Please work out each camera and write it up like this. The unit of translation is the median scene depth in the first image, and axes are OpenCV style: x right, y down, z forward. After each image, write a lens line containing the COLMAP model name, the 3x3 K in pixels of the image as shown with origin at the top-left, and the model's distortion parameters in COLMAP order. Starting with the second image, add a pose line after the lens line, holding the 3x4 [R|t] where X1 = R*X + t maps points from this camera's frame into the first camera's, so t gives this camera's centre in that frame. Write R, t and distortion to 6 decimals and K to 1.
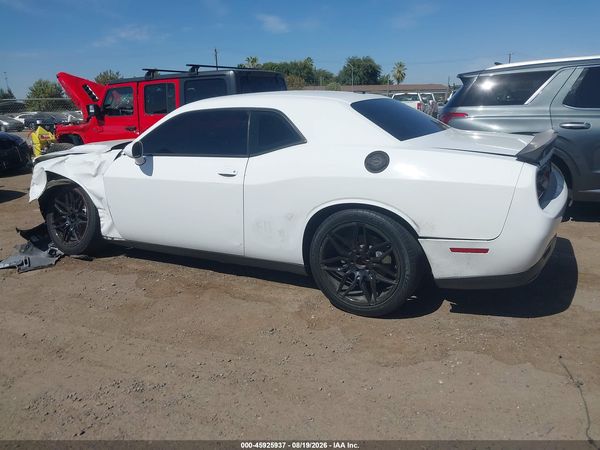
lens RADIAL K [[485.6, 0, 302.6], [0, 485.6, 228.5], [0, 0, 1]] dist [0.005999, -0.013689]
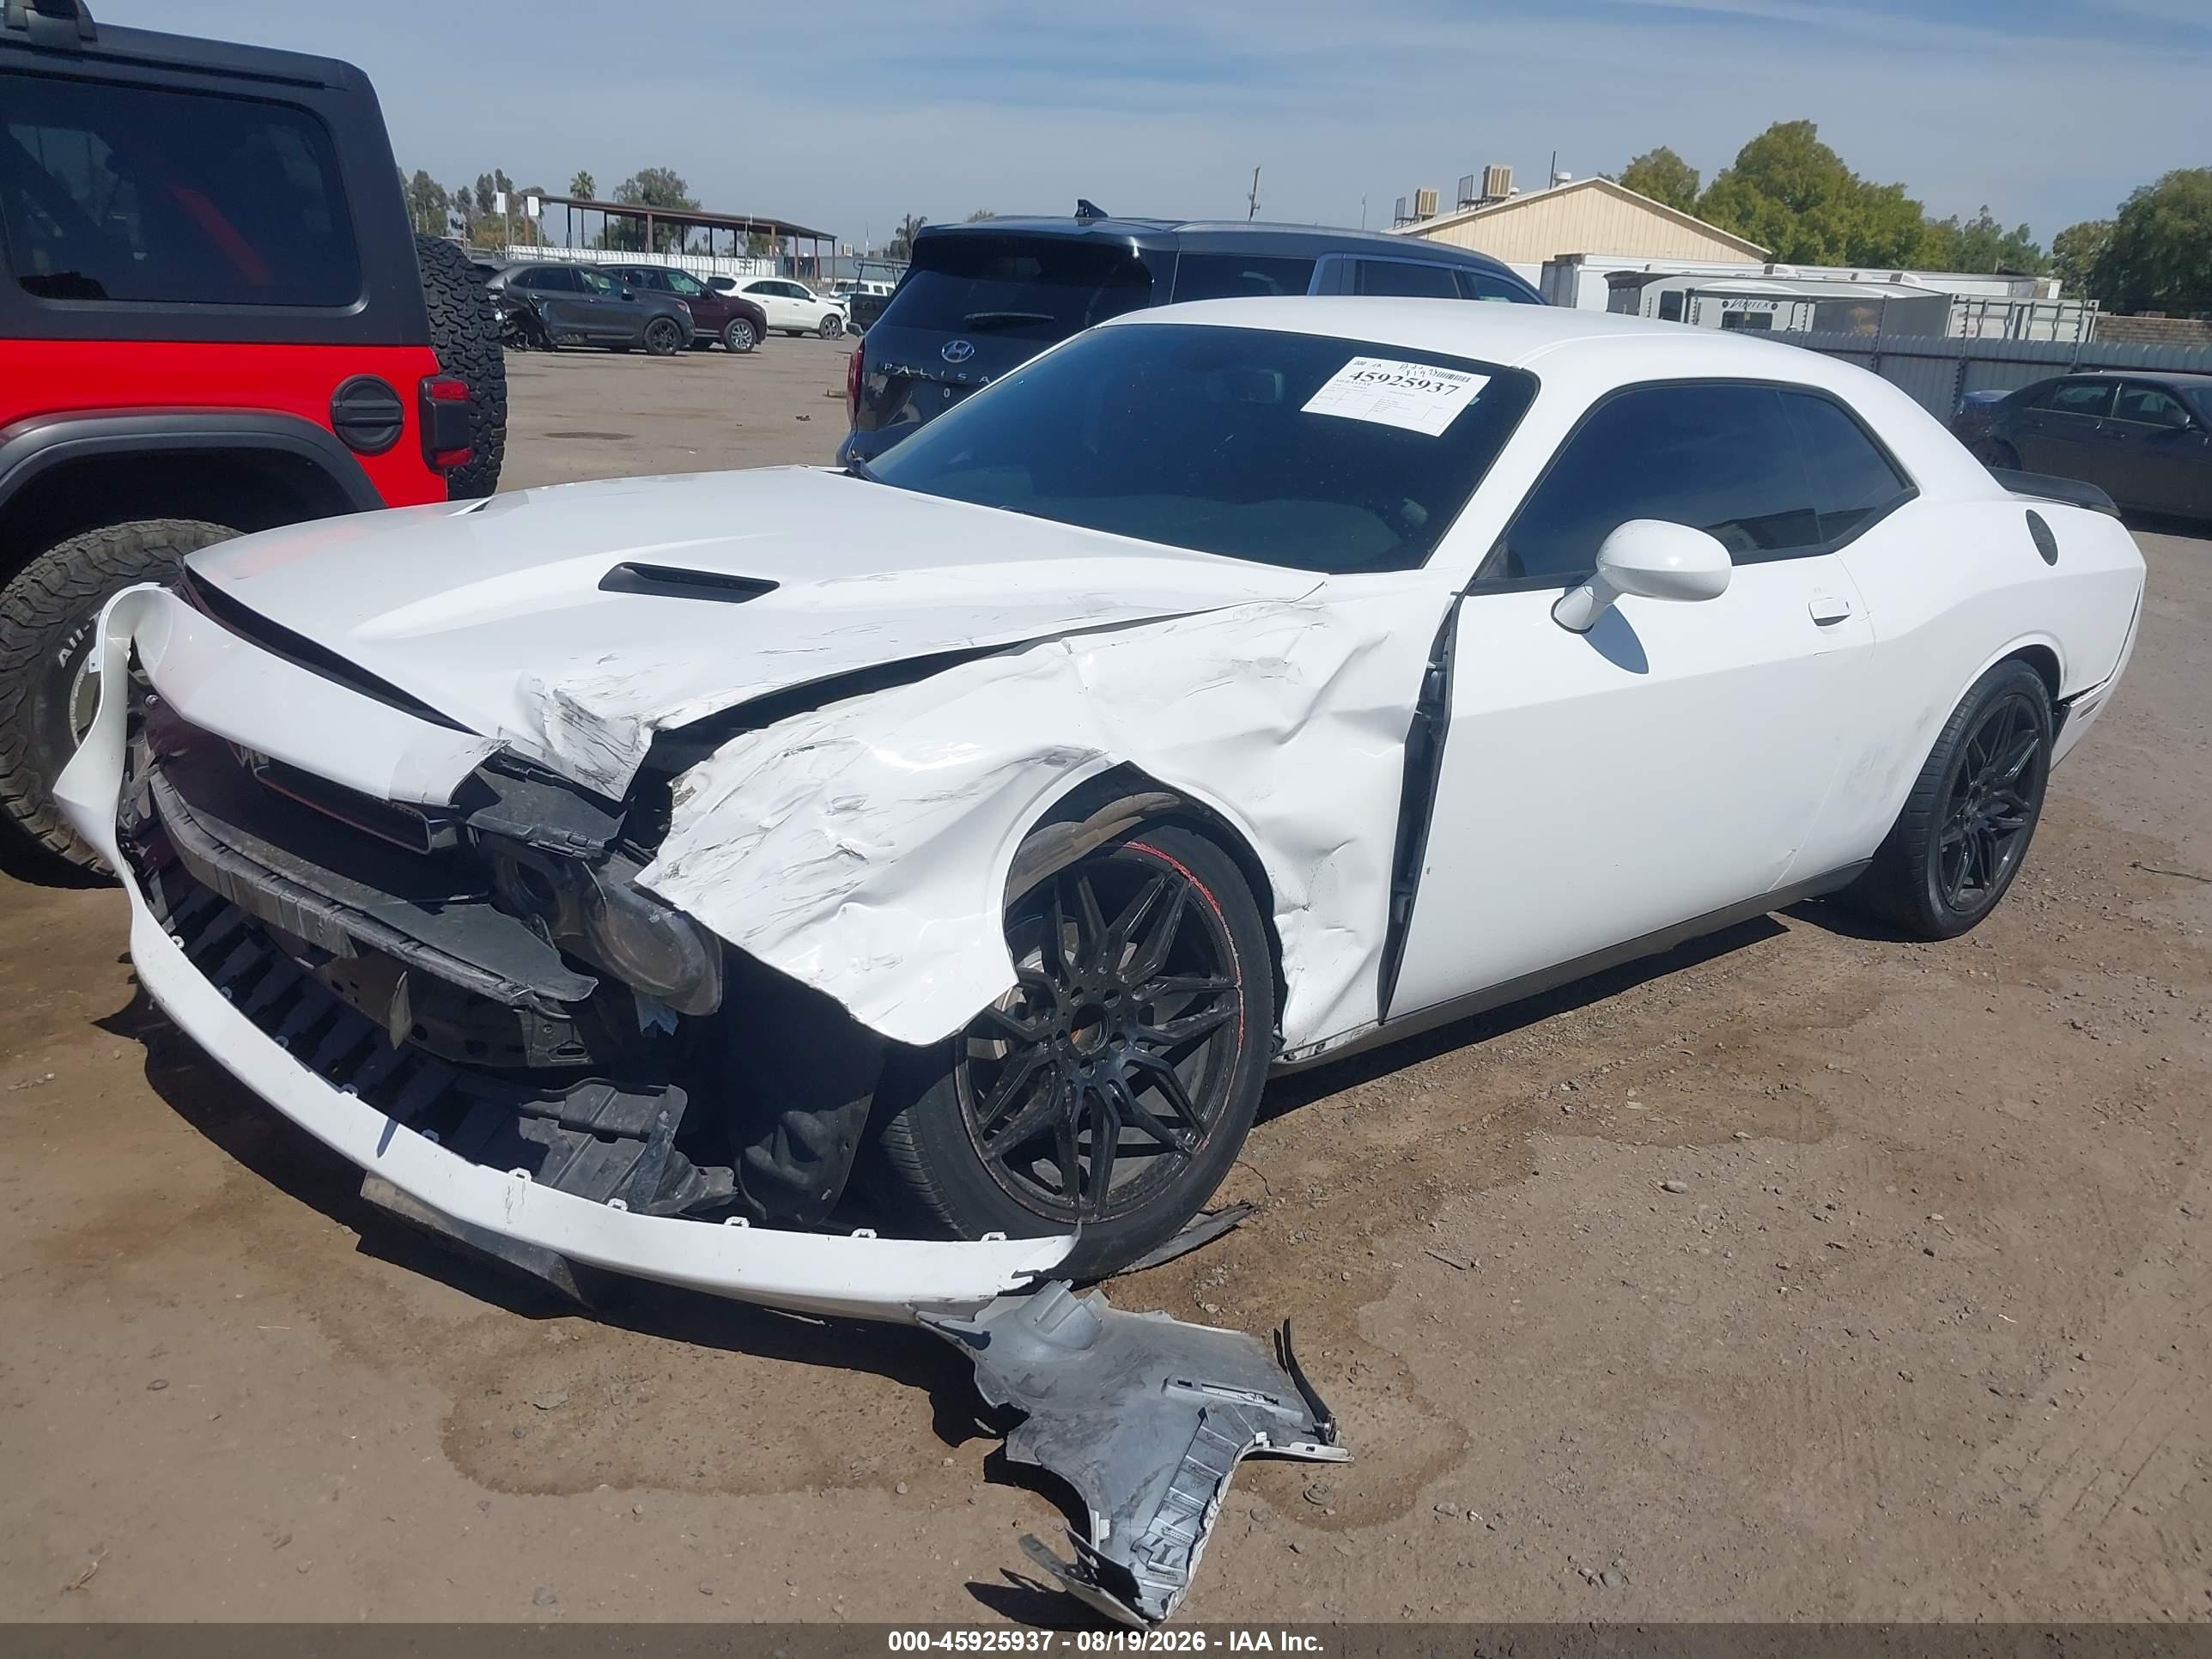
lens RADIAL K [[1790.3, 0, 1115.5], [0, 1790.3, 842.4], [0, 0, 1]] dist [0.005999, -0.013689]
pose [[0.334334, -0.220382, 0.916326, -1.056895], [0.177372, 0.969615, 0.168482, -0.191818], [-0.925613, 0.106202, 0.363265, 0.825489]]
